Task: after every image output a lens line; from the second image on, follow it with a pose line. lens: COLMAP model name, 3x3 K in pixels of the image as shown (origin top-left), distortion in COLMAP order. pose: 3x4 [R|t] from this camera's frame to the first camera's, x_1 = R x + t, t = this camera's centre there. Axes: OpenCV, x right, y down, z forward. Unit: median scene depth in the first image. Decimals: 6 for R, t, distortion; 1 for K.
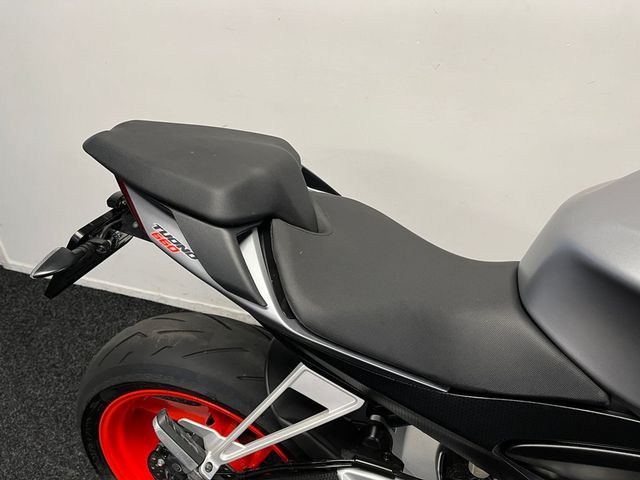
lens RADIAL K [[483.4, 0, 317.6], [0, 483.4, 237.8], [0, 0, 1]] dist [0.081836, -0.108706]
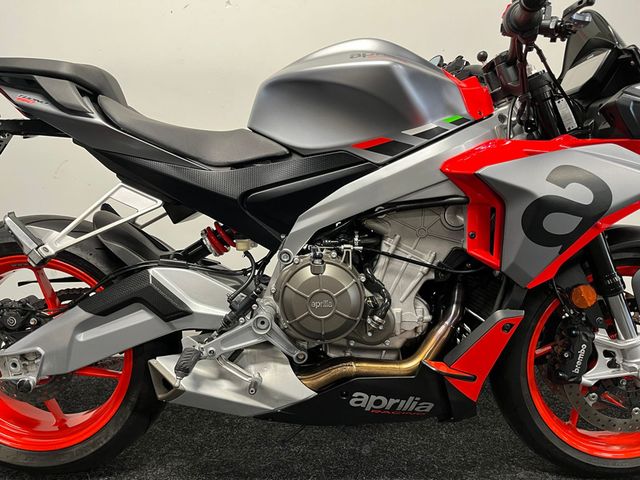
lens RADIAL K [[483.4, 0, 318.7], [0, 483.4, 238.5], [0, 0, 1]] dist [0.081836, -0.108706]
pose [[0.954346, -0.028870, 0.297305, 0.103698], [0.143530, 0.917205, -0.371664, 1.061038], [-0.261959, 0.397368, 0.879475, -0.437144]]
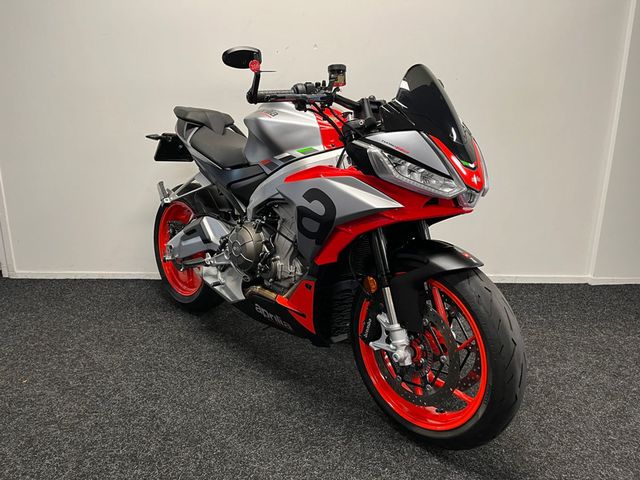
lens RADIAL K [[483.4, 0, 315.0], [0, 483.4, 244.2], [0, 0, 1]] dist [0.081836, -0.108706]
pose [[0.870024, 0.152335, -0.468884, 2.071061], [-0.287035, 0.929768, -0.230528, 1.165356], [0.400836, 0.335151, 0.852645, -1.156257]]
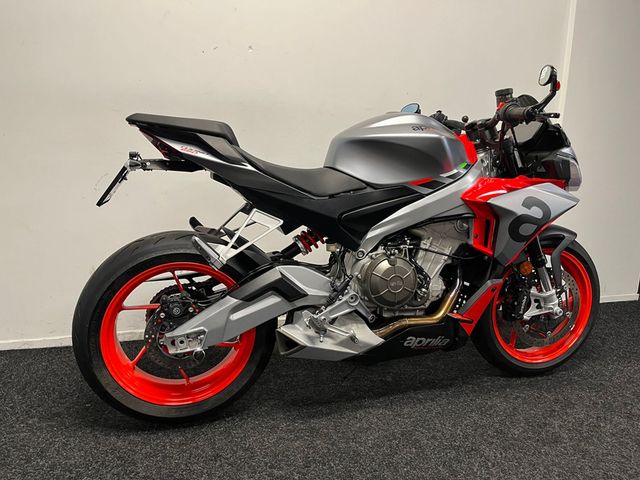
lens RADIAL K [[483.4, 0, 317.2], [0, 483.4, 241.5], [0, 0, 1]] dist [0.081836, -0.108706]
pose [[0.827954, -0.085123, 0.554299, -0.996083], [0.269049, 0.927526, -0.259439, 1.019374], [-0.492042, 0.363937, 0.790850, -0.793221]]
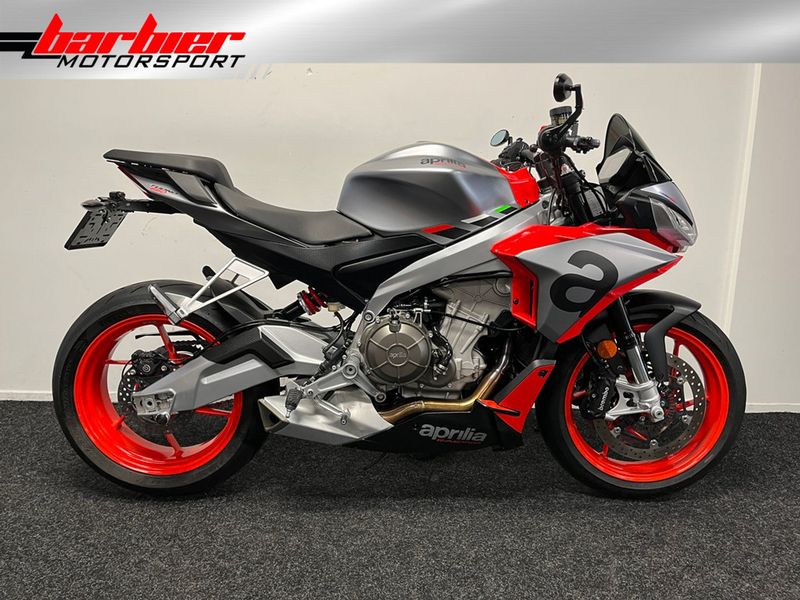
lens RADIAL K [[604.3, 0, 401.0], [0, 604.3, 303.0], [0, 0, 1]] dist [0.081836, -0.108706]
pose [[0.950009, -0.040052, 0.309644, -0.150514], [0.145116, 0.934751, -0.324317, 1.262170], [-0.276450, 0.353038, 0.893834, -1.200986]]
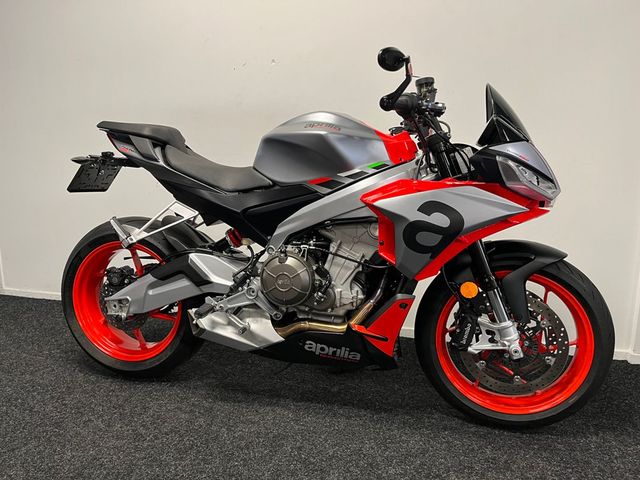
lens RADIAL K [[483.4, 0, 317.6], [0, 483.4, 239.9], [0, 0, 1]] dist [0.081836, -0.108706]
pose [[0.997639, 0.012524, 0.067524, 0.523657], [0.013318, 0.929281, -0.369133, 1.356731], [-0.067372, 0.369161, 0.926920, -1.265861]]
